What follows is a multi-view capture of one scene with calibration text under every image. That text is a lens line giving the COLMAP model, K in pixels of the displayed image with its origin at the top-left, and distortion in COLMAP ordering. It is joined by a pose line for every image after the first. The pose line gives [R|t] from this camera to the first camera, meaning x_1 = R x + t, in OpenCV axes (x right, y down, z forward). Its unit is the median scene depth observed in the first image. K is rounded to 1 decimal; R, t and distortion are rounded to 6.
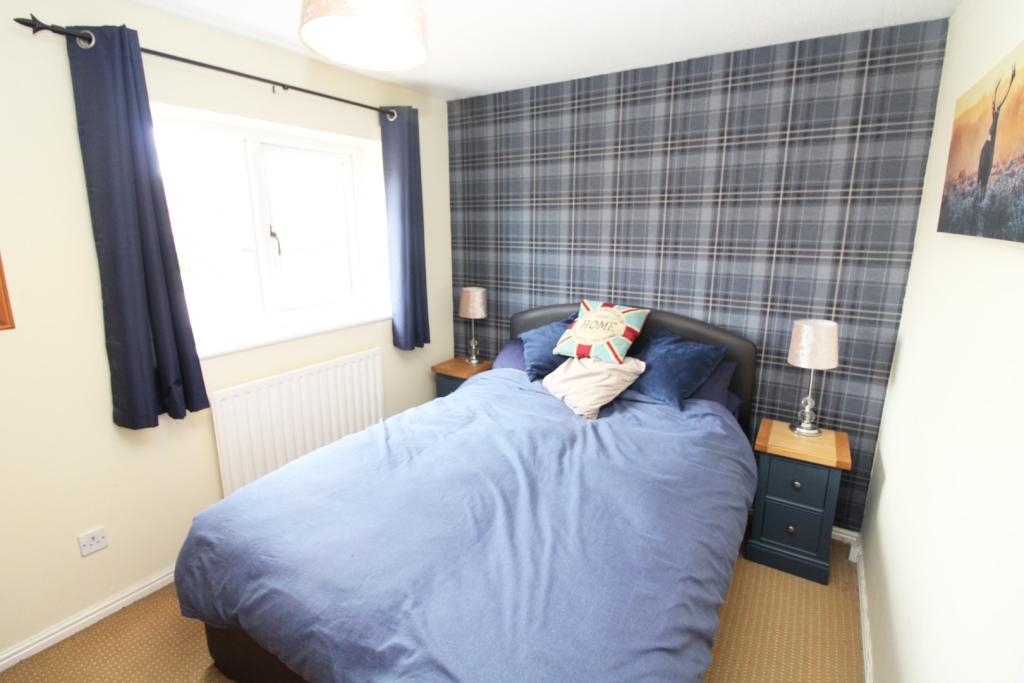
lens RADIAL K [[464.8, 0, 506.6], [0, 464.8, 325.2], [0, 0, 1]] dist [-0.030071, -0.000732]
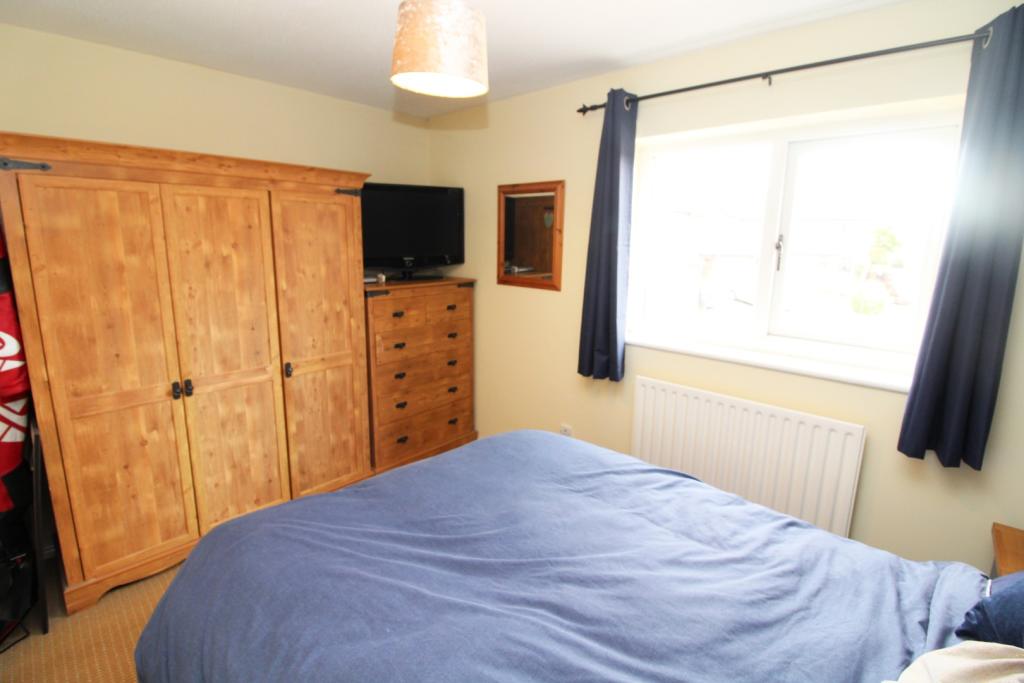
lens RADIAL K [[467.5, 0, 537.9], [0, 467.5, 341.1], [0, 0, 1]] dist [-0.000495, -0.000114]
pose [[-0.126997, 0.214893, -0.968345, 0.632093], [-0.220461, 0.945716, 0.238784, -0.195124], [0.967093, 0.243808, -0.072728, 0.917933]]
